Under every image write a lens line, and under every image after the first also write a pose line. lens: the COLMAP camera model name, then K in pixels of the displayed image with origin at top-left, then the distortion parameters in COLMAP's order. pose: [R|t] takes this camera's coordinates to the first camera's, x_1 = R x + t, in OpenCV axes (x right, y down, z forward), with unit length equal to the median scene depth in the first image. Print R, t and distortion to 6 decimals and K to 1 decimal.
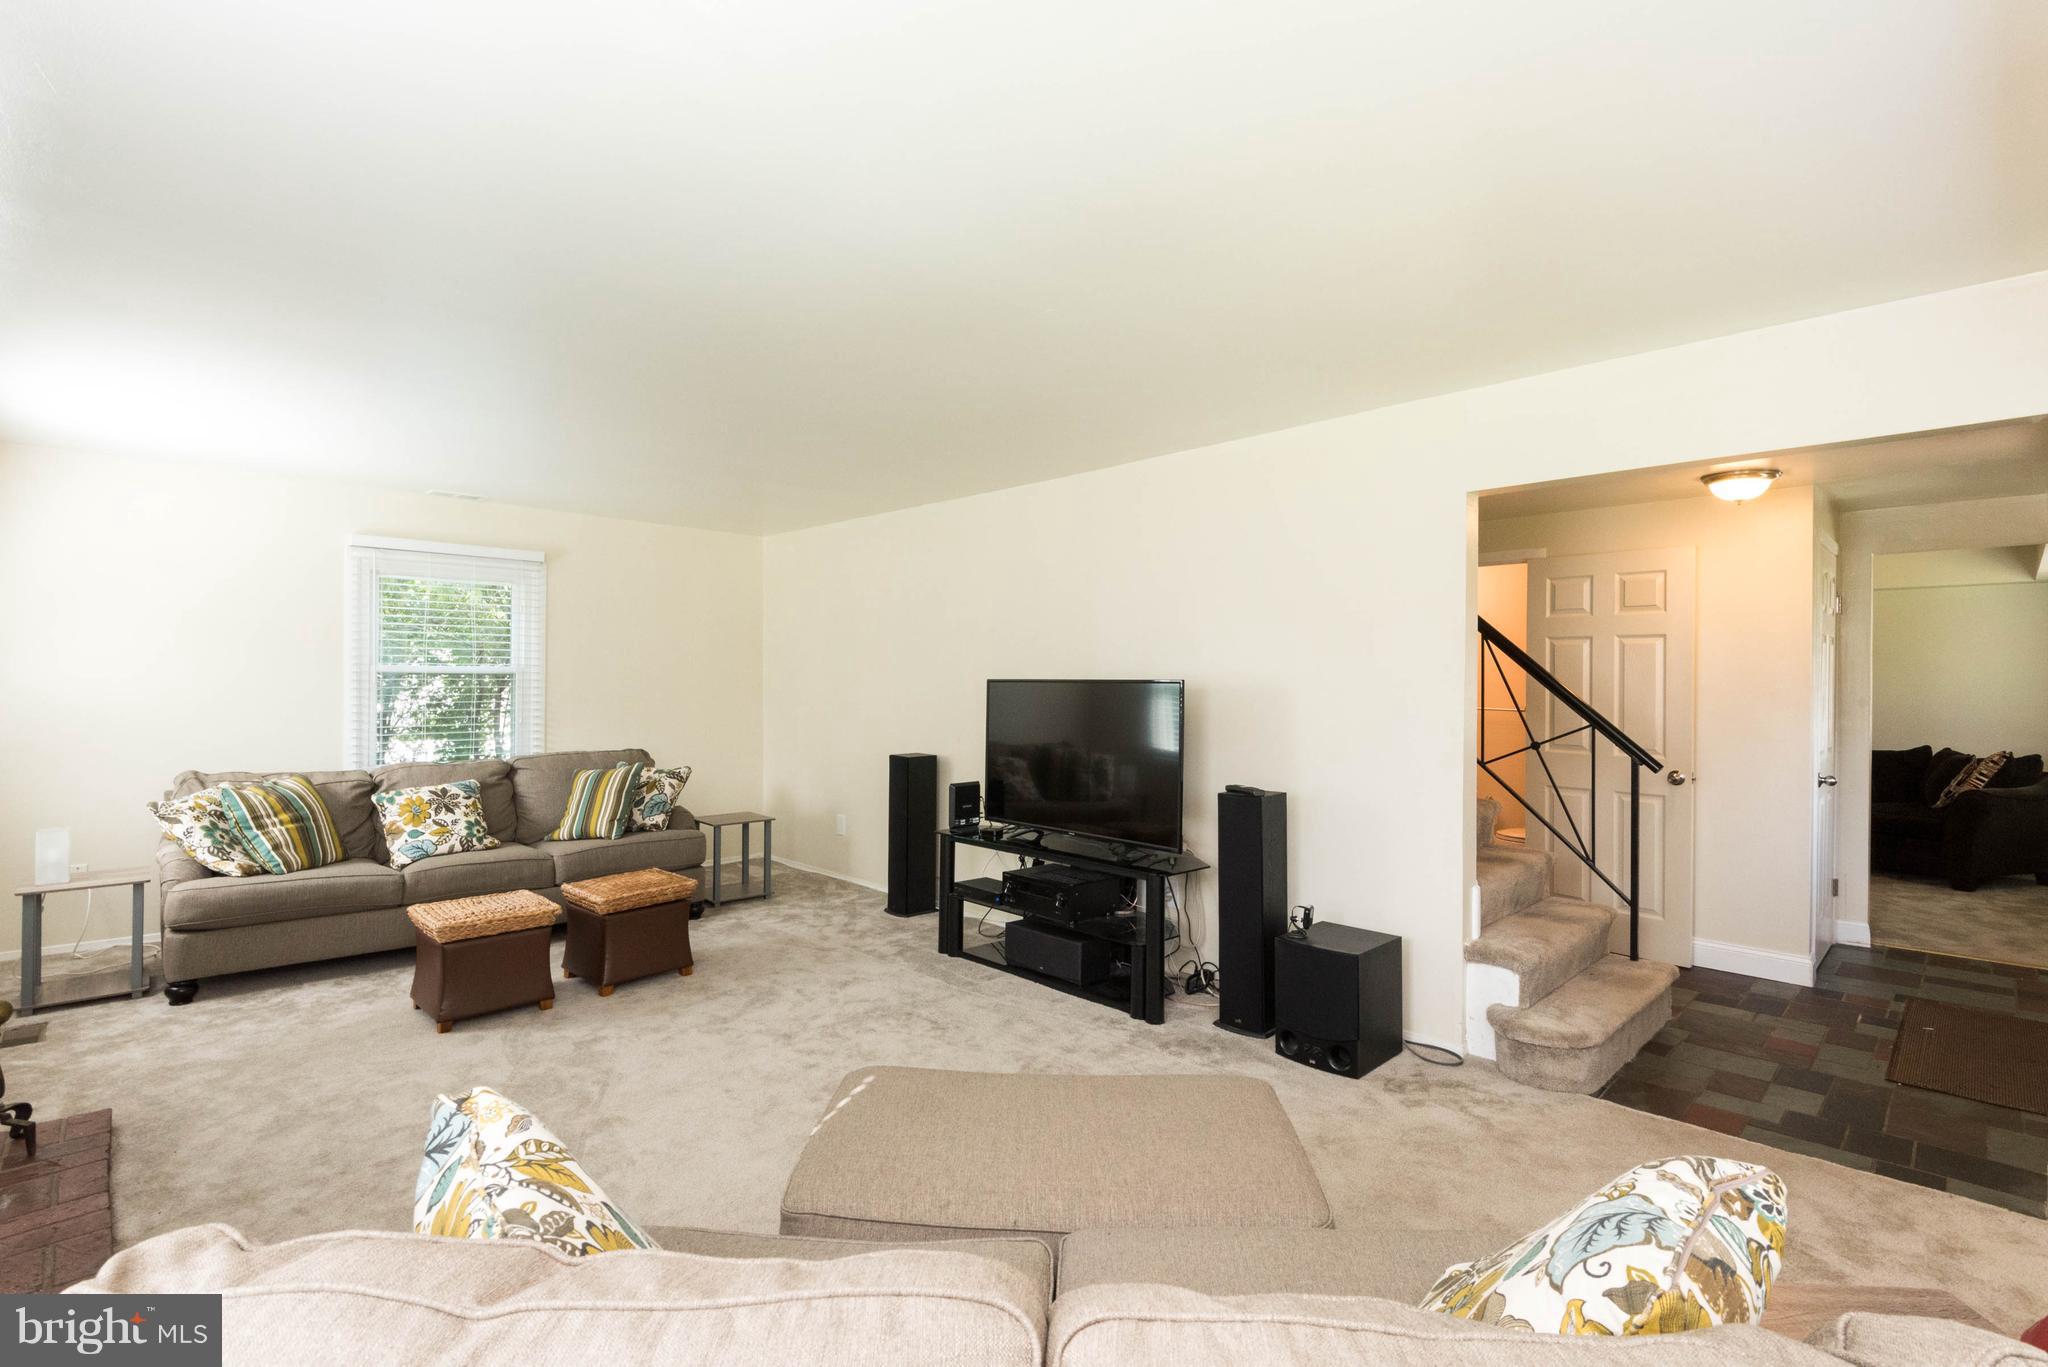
lens RADIAL K [[959.2, 0, 1011.9], [0, 959.2, 682.6], [0, 0, 1]] dist [0.014789, -0.006490]
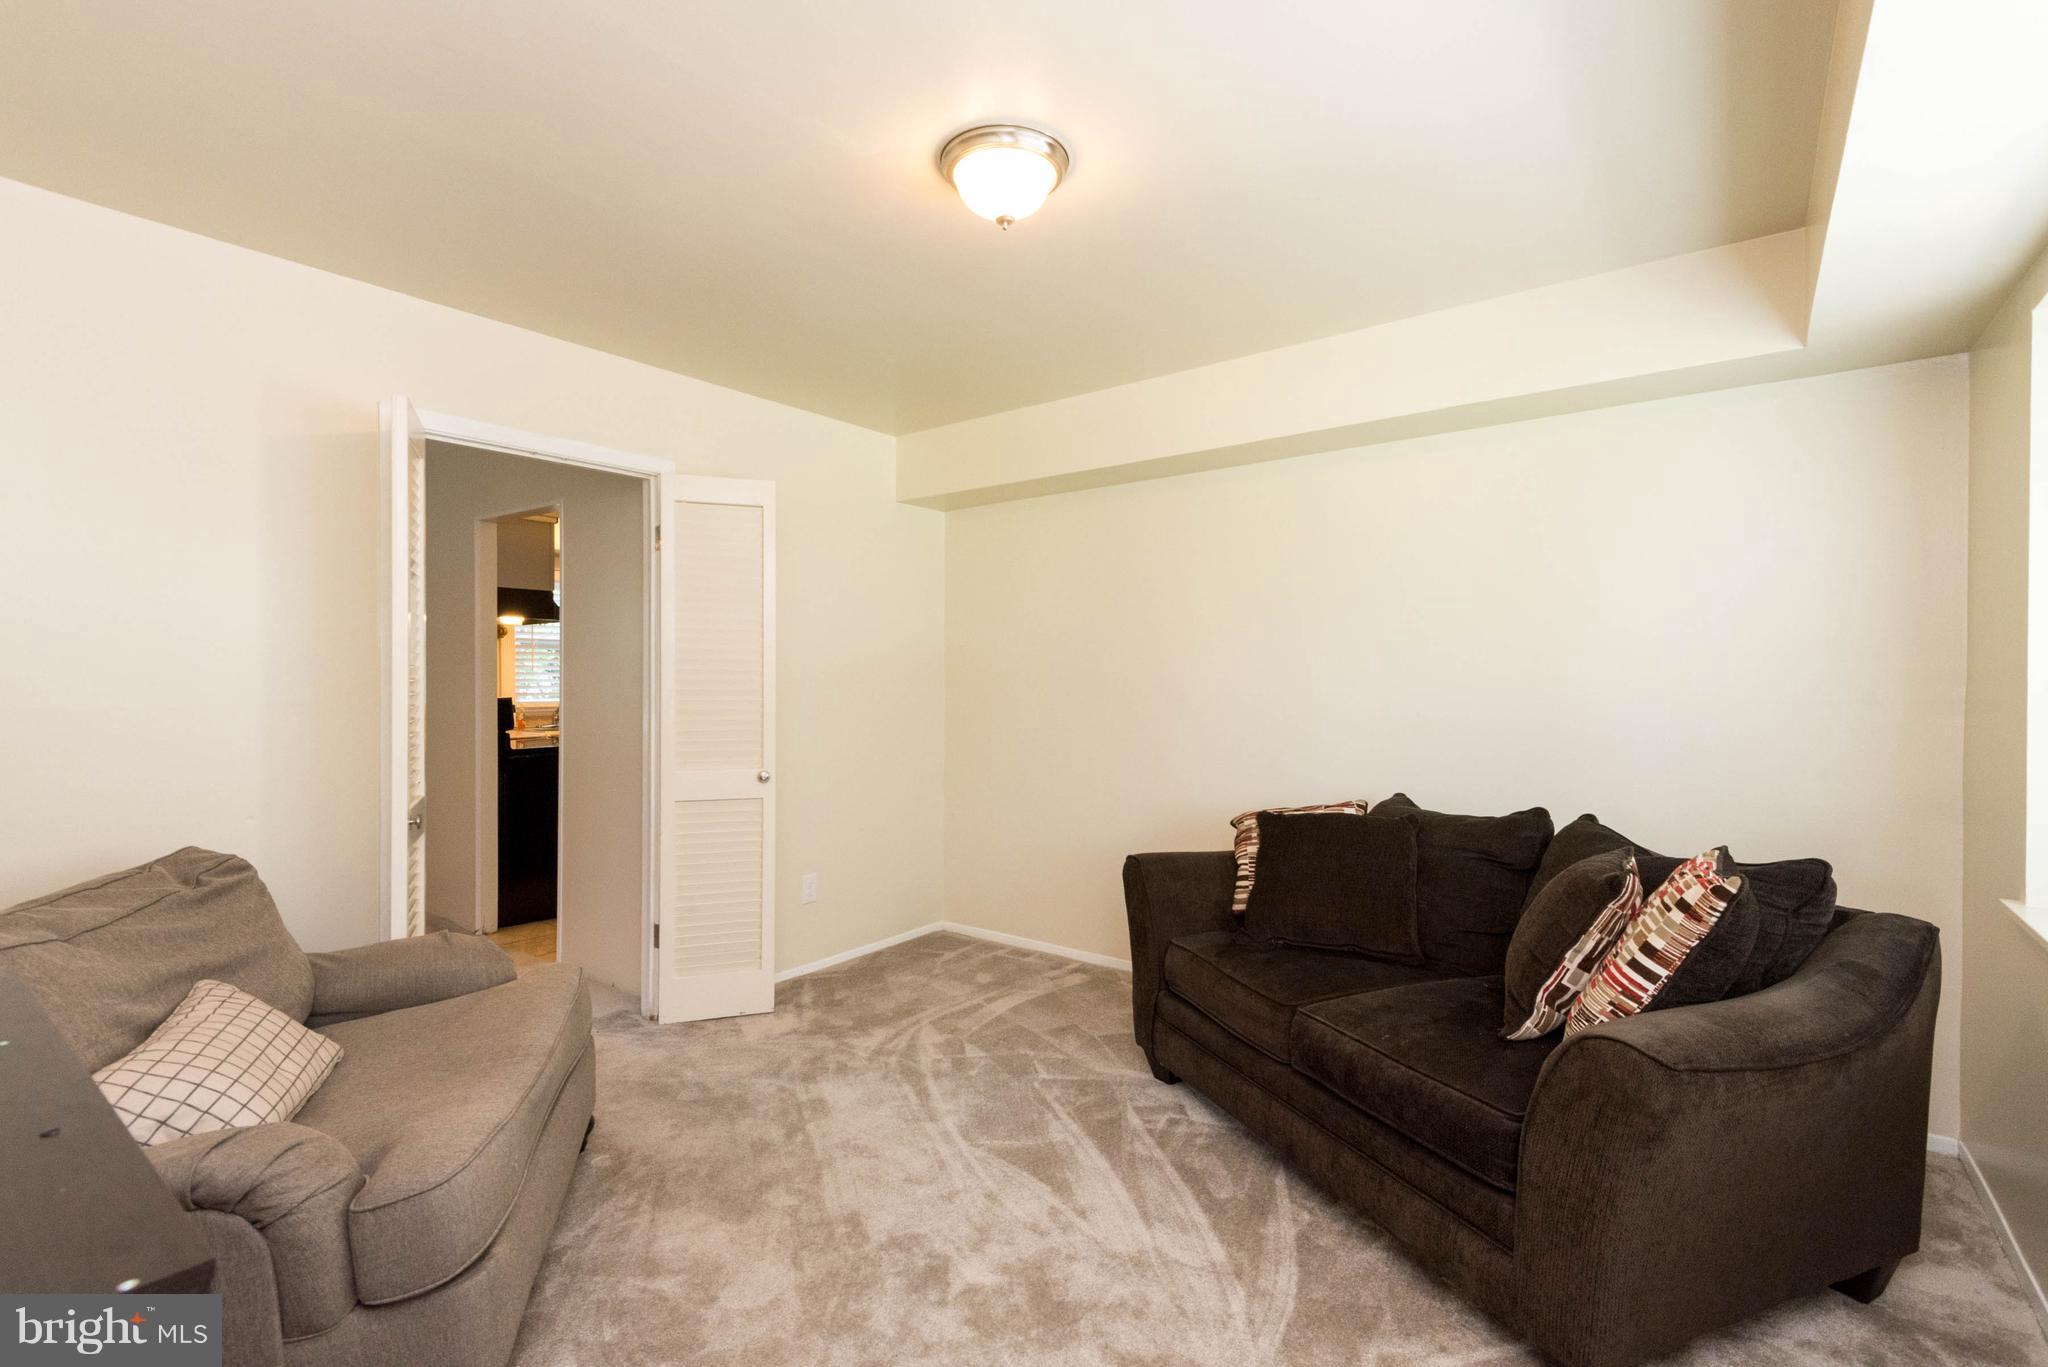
lens RADIAL K [[926.8, 0, 1025.2], [0, 926.8, 681.2], [0, 0, 1]] dist [0.016003, -0.004626]
pose [[0.989581, -0.003367, 0.143935, 0.909174], [0.002660, 0.999983, 0.005100, 0.019089], [-0.143950, -0.004664, 0.989574, 0.879134]]
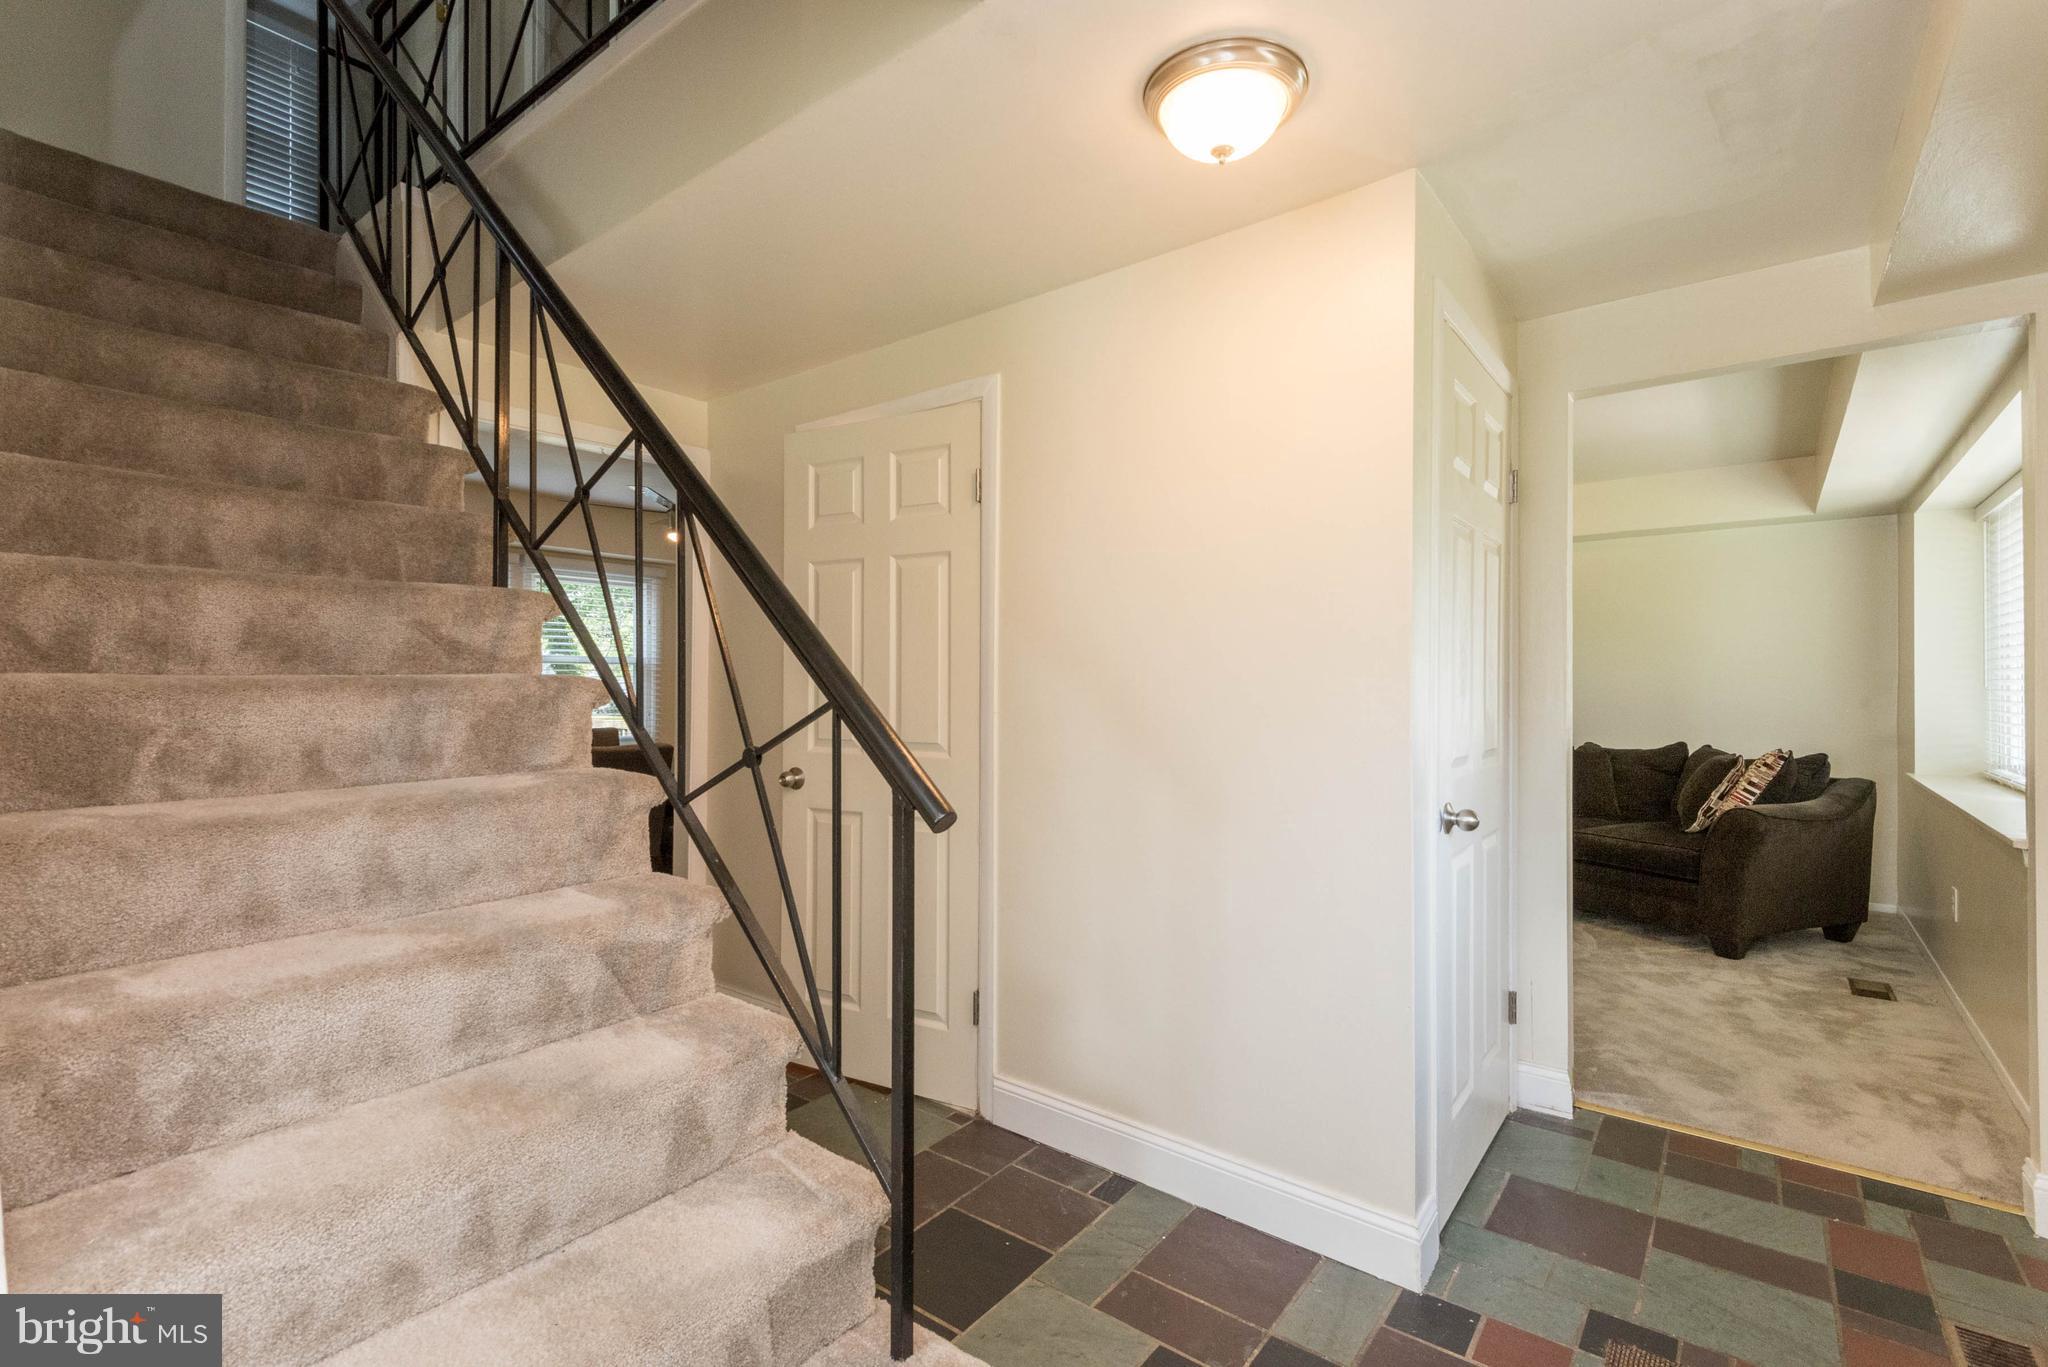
lens RADIAL K [[926.8, 0, 1024.2], [0, 926.8, 685.5], [0, 0, 1]] dist [0.016003, -0.004626]
pose [[0.991731, -0.005545, 0.128217, 0.480570], [0.006345, 0.999963, -0.005826, 0.030979], [-0.128180, 0.006591, 0.991729, 0.482591]]
